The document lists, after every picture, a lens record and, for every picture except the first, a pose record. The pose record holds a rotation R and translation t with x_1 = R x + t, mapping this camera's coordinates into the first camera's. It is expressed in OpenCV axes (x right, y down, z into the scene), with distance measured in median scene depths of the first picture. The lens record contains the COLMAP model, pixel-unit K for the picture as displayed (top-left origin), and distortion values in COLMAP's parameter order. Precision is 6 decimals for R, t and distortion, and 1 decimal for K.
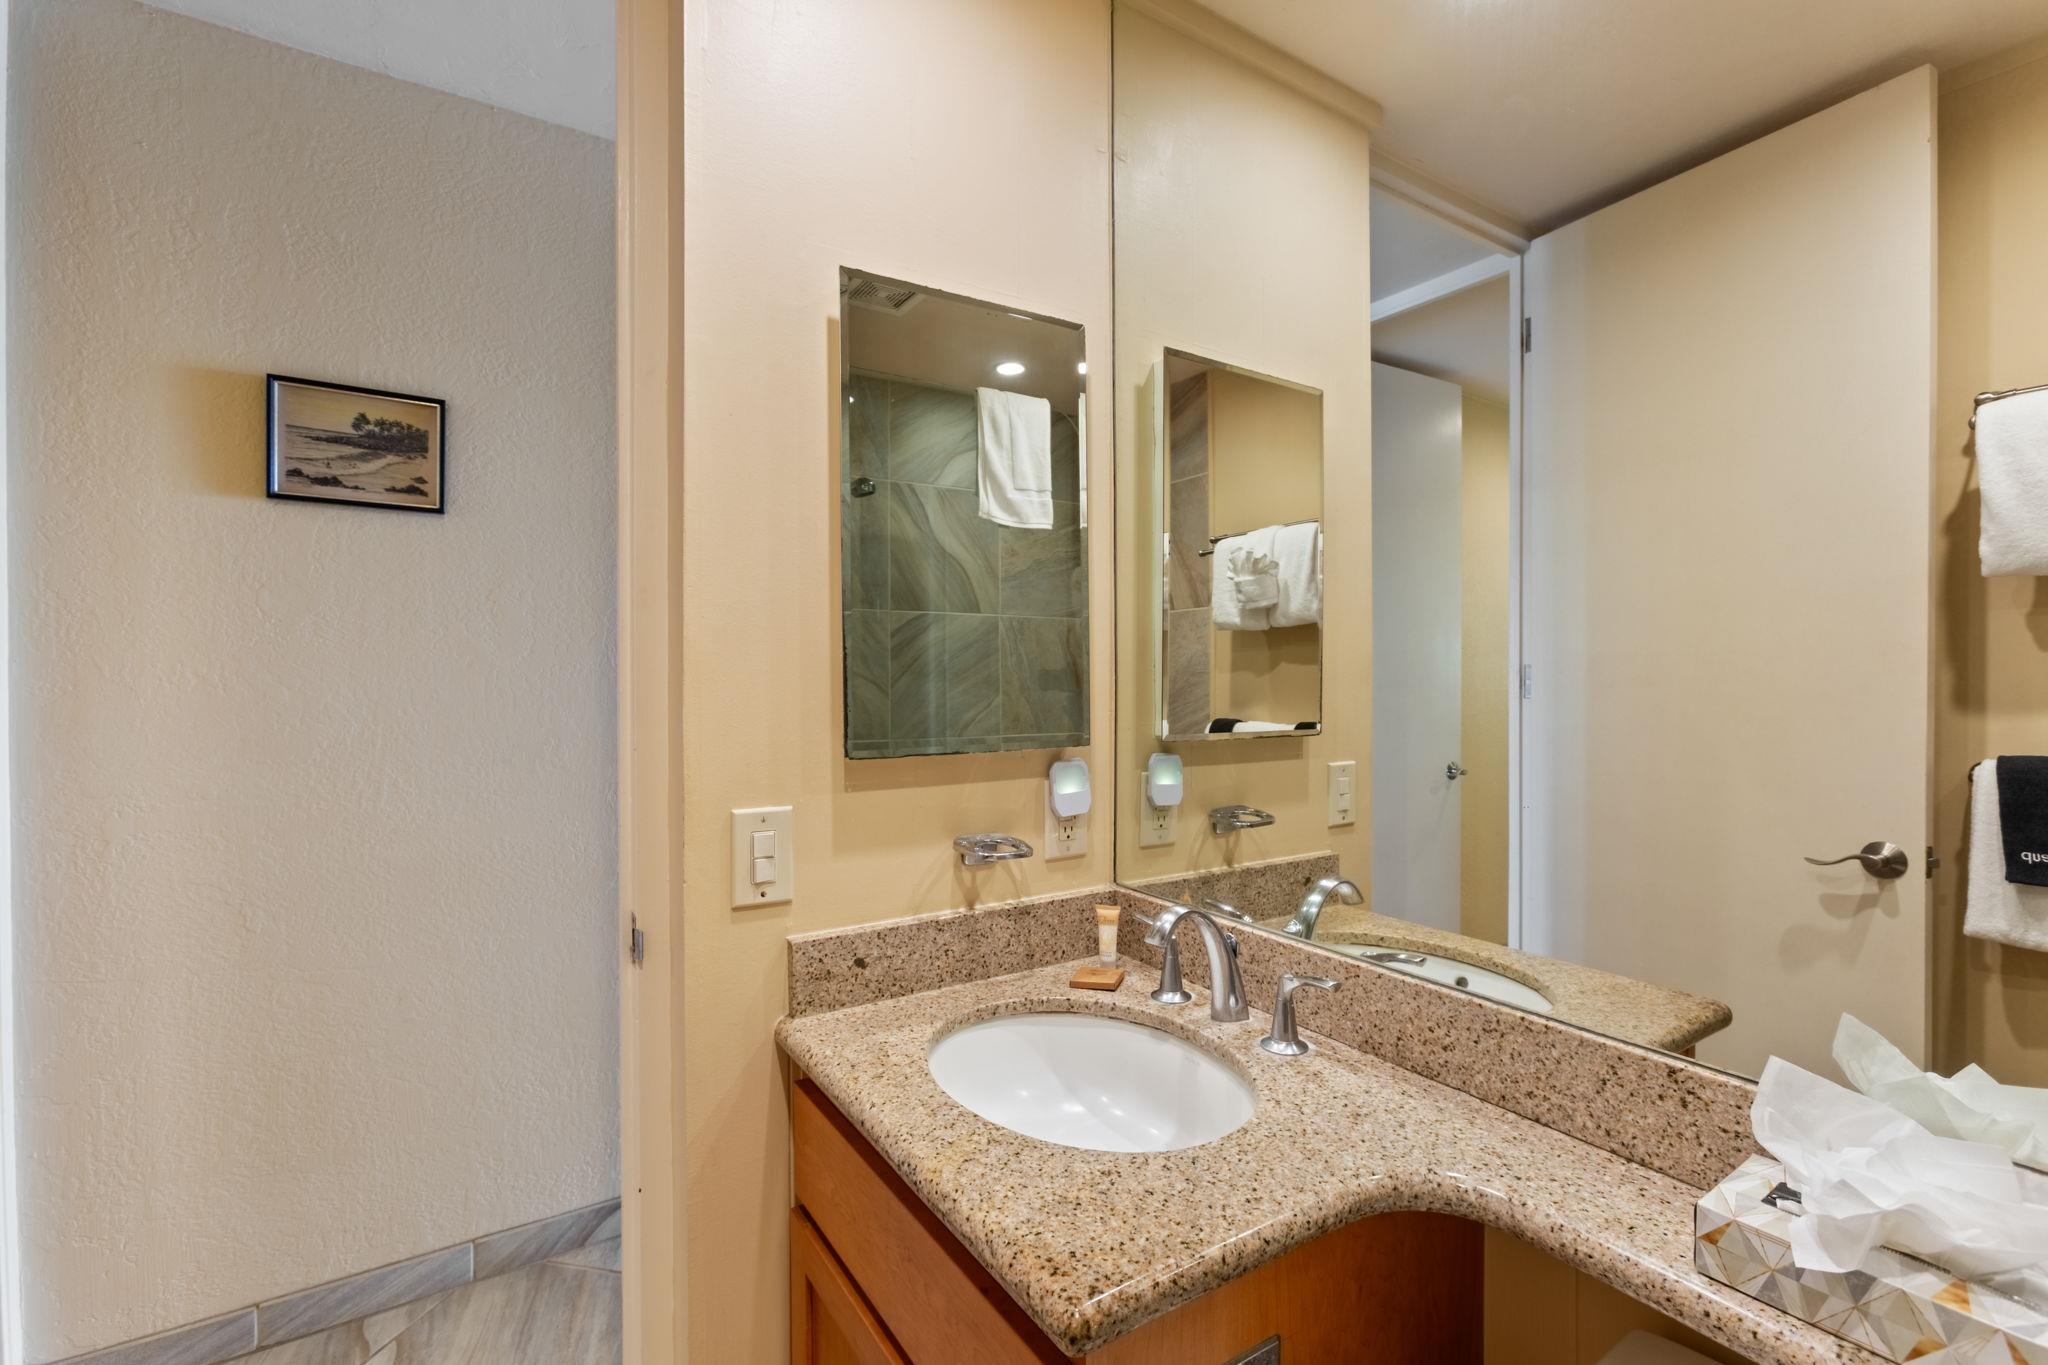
lens RADIAL K [[909.0, 0, 1024.0], [0, 909.0, 682.5], [0, 0, 1]] dist [0.000989, 0.000545]
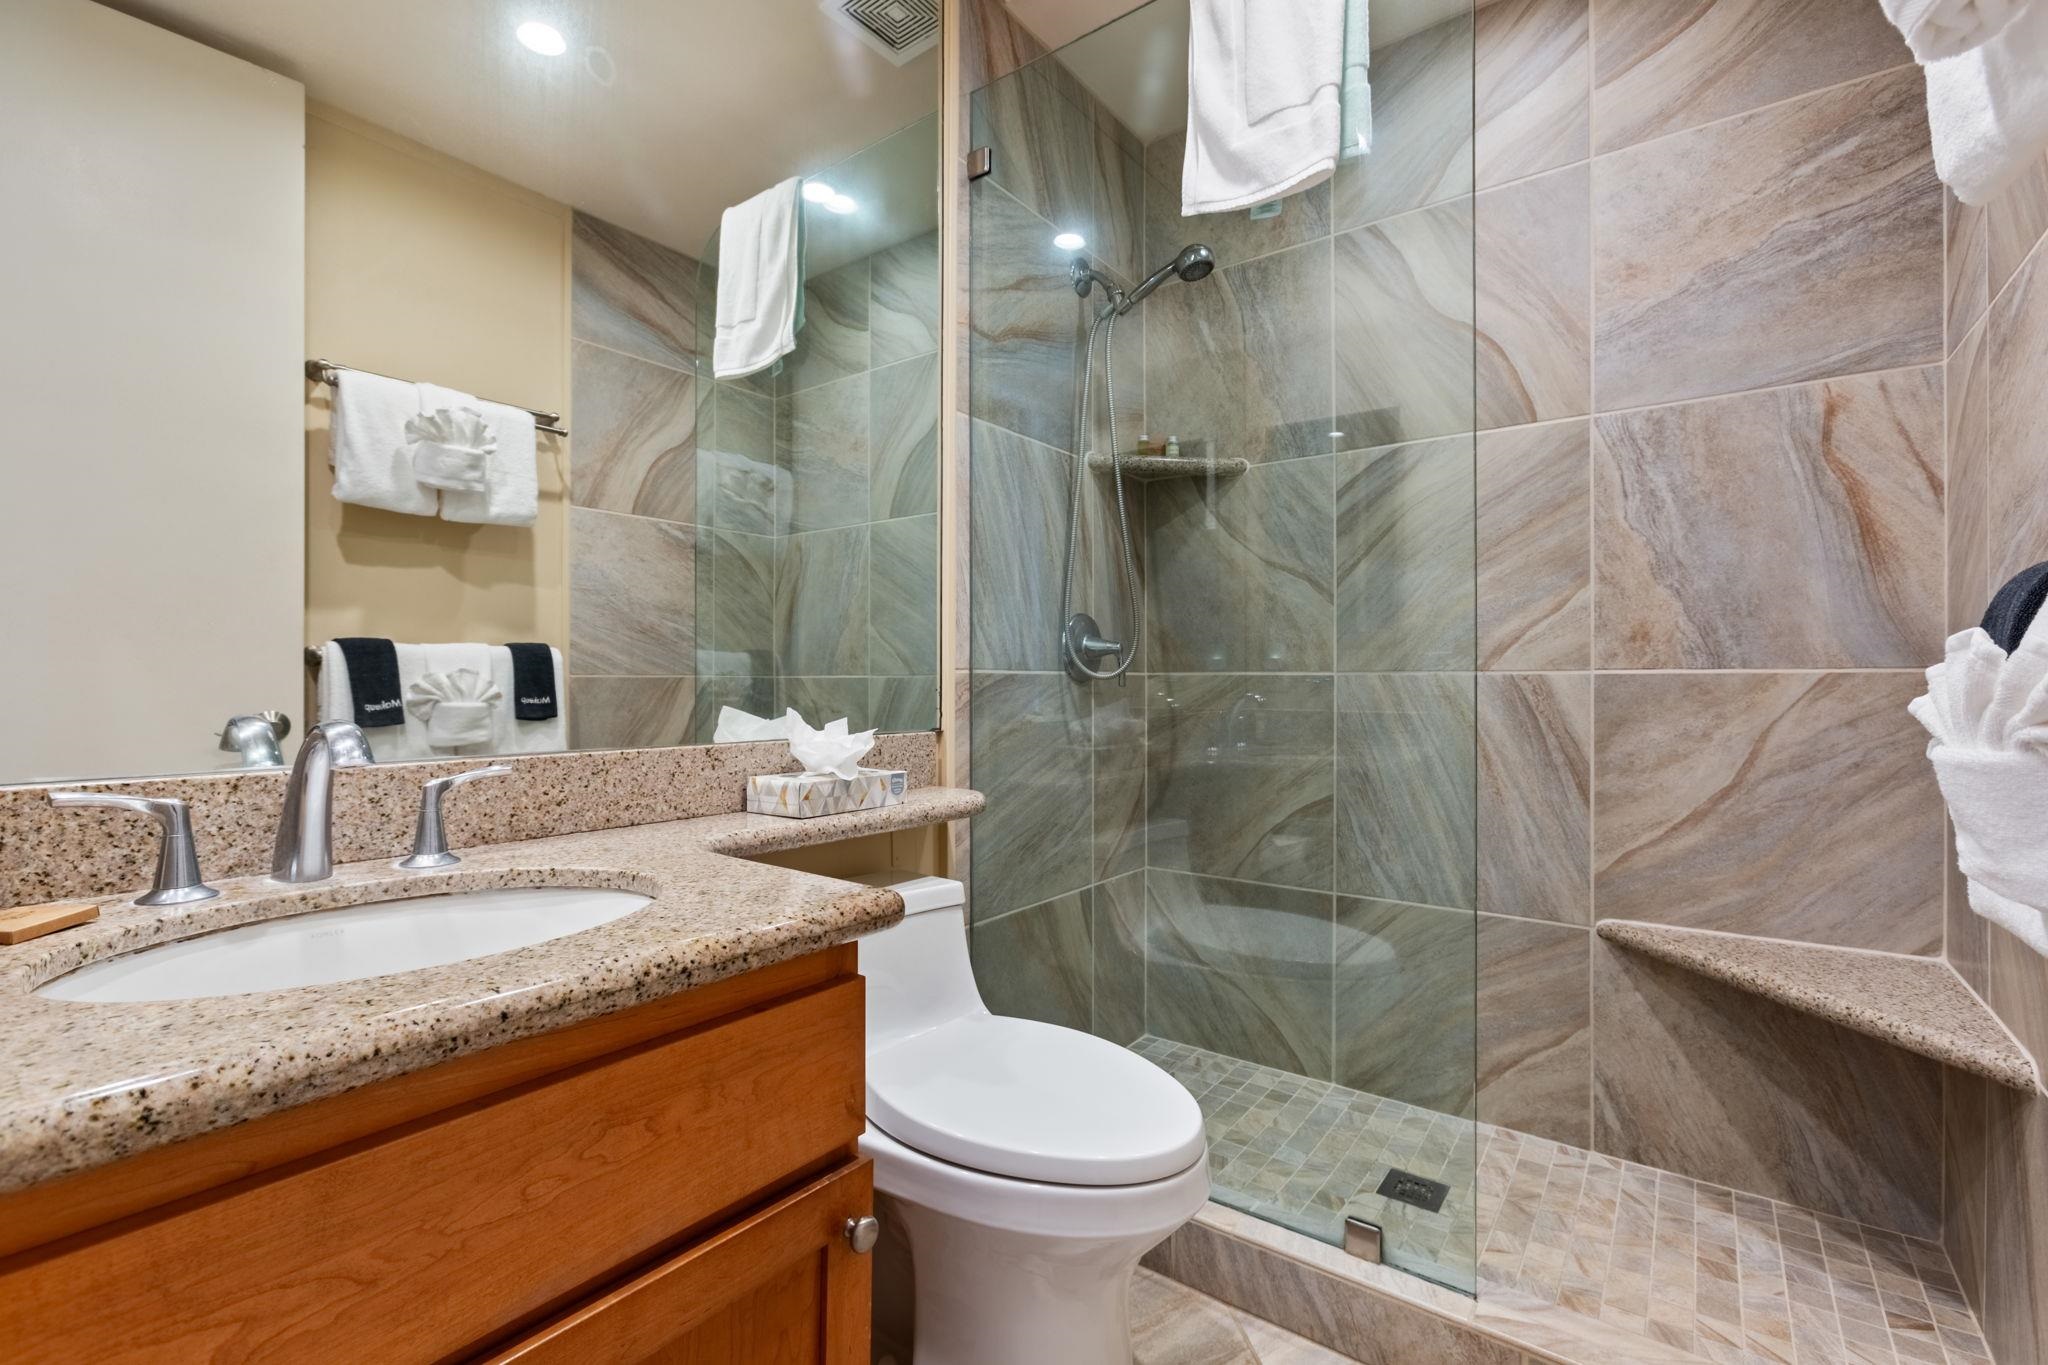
lens RADIAL K [[909.0, 0, 1024.0], [0, 909.0, 682.5], [0, 0, 1]] dist [0.000989, 0.000545]
pose [[-0.351065, 0.005410, 0.936335, -0.868122], [0.011249, 0.999936, -0.001559, 0.265404], [-0.936283, 0.009986, -0.351103, 0.882742]]
